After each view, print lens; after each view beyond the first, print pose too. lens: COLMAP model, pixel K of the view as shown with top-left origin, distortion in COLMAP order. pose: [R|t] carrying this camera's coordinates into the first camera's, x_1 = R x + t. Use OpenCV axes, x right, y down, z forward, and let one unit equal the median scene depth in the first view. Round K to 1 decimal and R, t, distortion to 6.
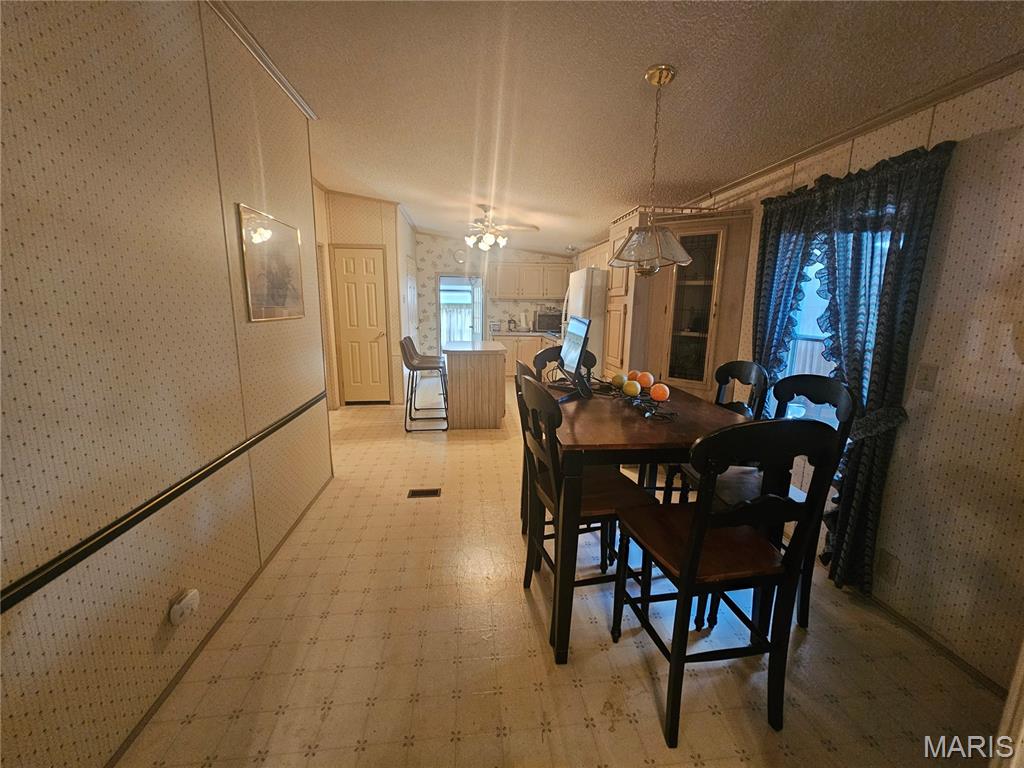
lens RADIAL K [[415.2, 0, 512.6], [0, 415.2, 383.6], [0, 0, 1]] dist [-0.001878, 0.000405]
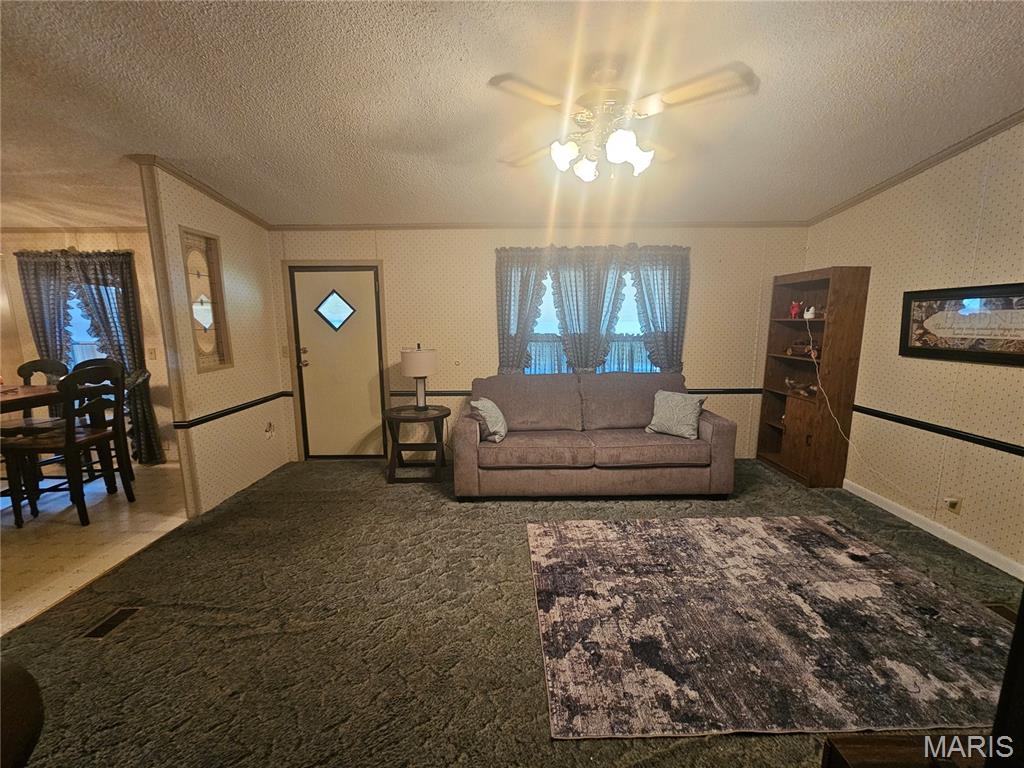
lens RADIAL K [[415.2, 0, 512.6], [0, 415.2, 383.6], [0, 0, 1]] dist [-0.001878, 0.000405]
pose [[0.110967, -0.164035, 0.980193, -0.887774], [0.198049, 0.970152, 0.139933, 0.186378], [-0.973891, 0.178598, 0.140141, -1.039857]]
